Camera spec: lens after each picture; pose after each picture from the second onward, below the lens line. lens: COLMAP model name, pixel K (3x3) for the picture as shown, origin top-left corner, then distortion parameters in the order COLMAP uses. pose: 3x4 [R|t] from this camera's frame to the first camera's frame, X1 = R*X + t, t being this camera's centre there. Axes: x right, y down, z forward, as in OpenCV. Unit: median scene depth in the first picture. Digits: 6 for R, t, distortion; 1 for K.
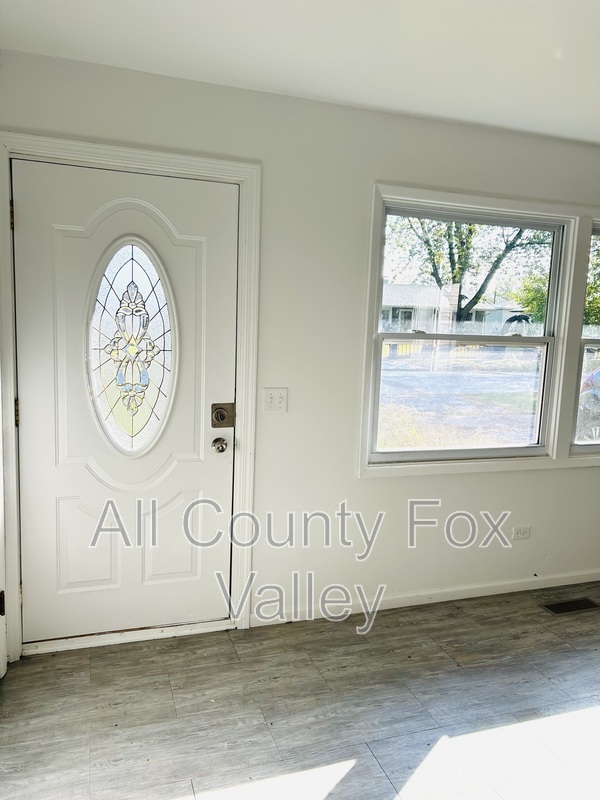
lens RADIAL K [[610.0, 0, 297.6], [0, 610.0, 400.3], [0, 0, 1]] dist [0.088921, -0.122253]
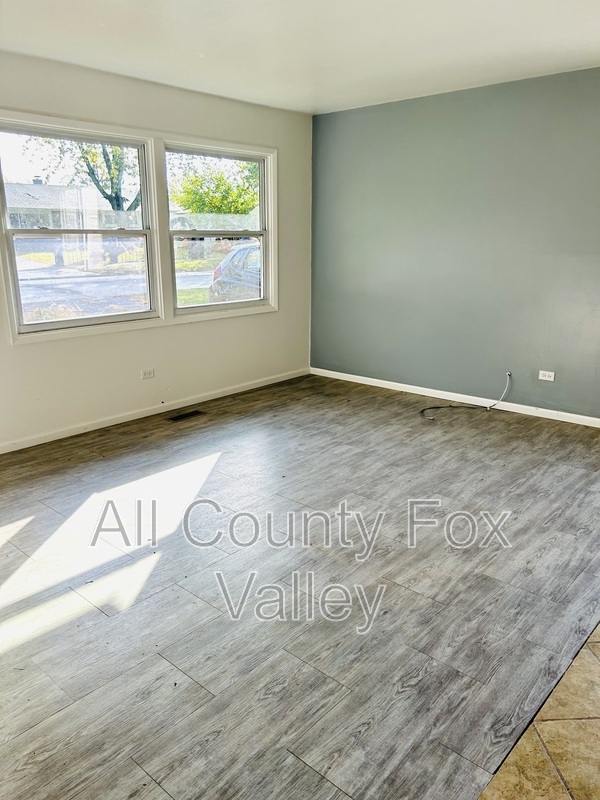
lens RADIAL K [[610.0, 0, 297.6], [0, 610.0, 400.3], [0, 0, 1]] dist [0.088921, -0.122253]
pose [[0.871667, -0.165578, 0.461282, 0.004240], [0.095563, 0.980557, 0.171391, 0.073923], [-0.480692, -0.105315, 0.870542, -0.441300]]
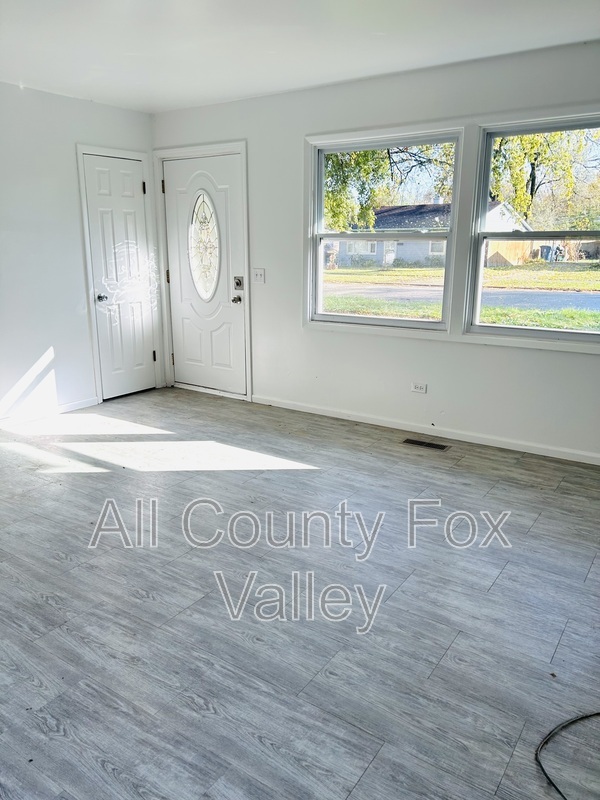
lens RADIAL K [[610.0, 0, 297.6], [0, 610.0, 400.3], [0, 0, 1]] dist [0.088921, -0.122253]
pose [[0.583389, 0.166643, -0.794913, 1.393165], [-0.081106, 0.985786, 0.147133, 0.079202], [0.808133, -0.021363, 0.588613, 0.028862]]
